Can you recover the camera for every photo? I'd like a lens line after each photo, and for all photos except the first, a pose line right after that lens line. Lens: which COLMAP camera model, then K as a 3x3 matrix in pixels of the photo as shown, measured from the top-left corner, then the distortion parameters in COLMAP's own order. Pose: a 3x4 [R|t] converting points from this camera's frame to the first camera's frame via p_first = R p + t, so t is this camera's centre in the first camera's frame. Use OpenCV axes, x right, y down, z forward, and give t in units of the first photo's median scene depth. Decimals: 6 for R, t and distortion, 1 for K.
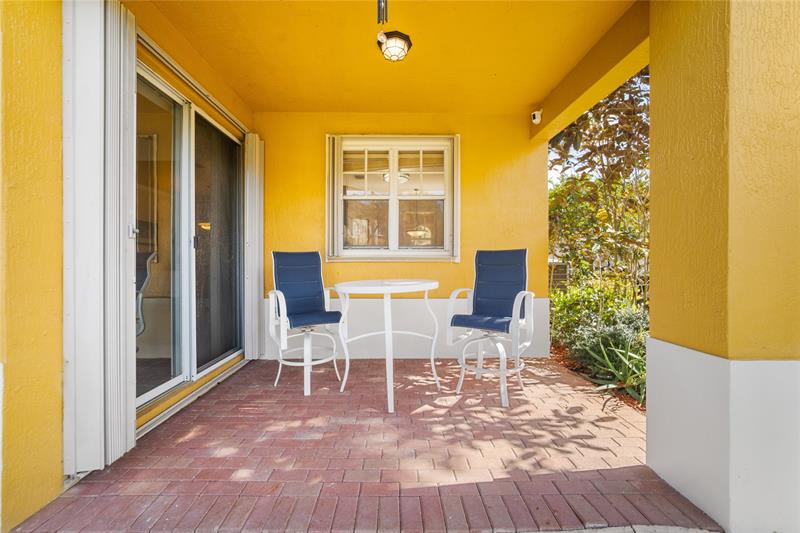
lens RADIAL K [[320.6, 0, 399.6], [0, 320.6, 264.5], [0, 0, 1]] dist [-0.020344, 0.004969]
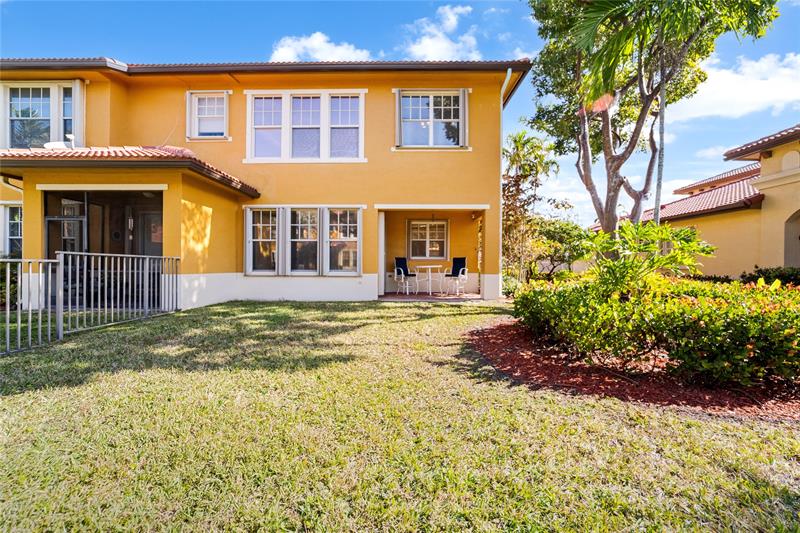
lens RADIAL K [[320.6, 0, 396.7], [0, 320.6, 271.9], [0, 0, 1]] dist [-0.020344, 0.004969]
pose [[0.999820, 0.006731, -0.017732, -0.360513], [-0.006664, 0.999970, 0.003833, 0.121453], [0.017758, -0.003714, 0.999835, -2.913408]]
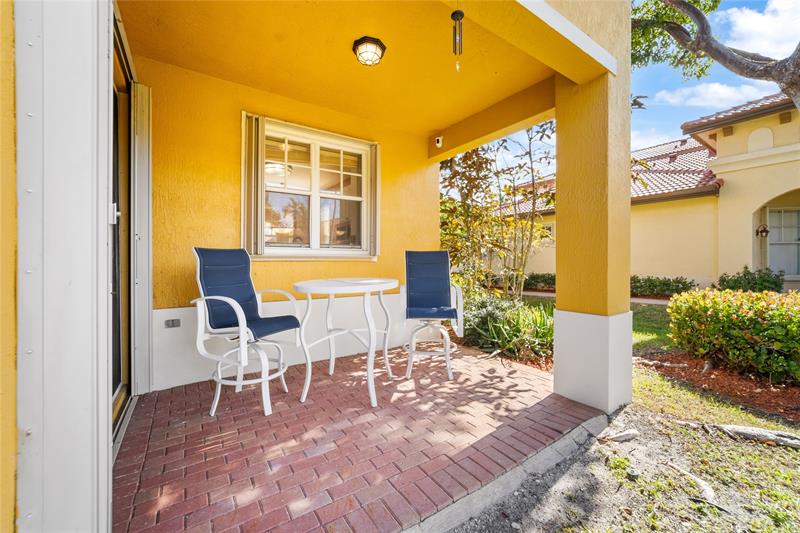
lens RADIAL K [[320.6, 0, 403.9], [0, 320.6, 263.9], [0, 0, 1]] dist [-0.020344, 0.004969]
pose [[0.831768, -0.005073, 0.555101, -0.470969], [0.004533, 0.999987, 0.002347, -0.000333], [-0.555105, 0.000564, 0.831780, 0.076727]]
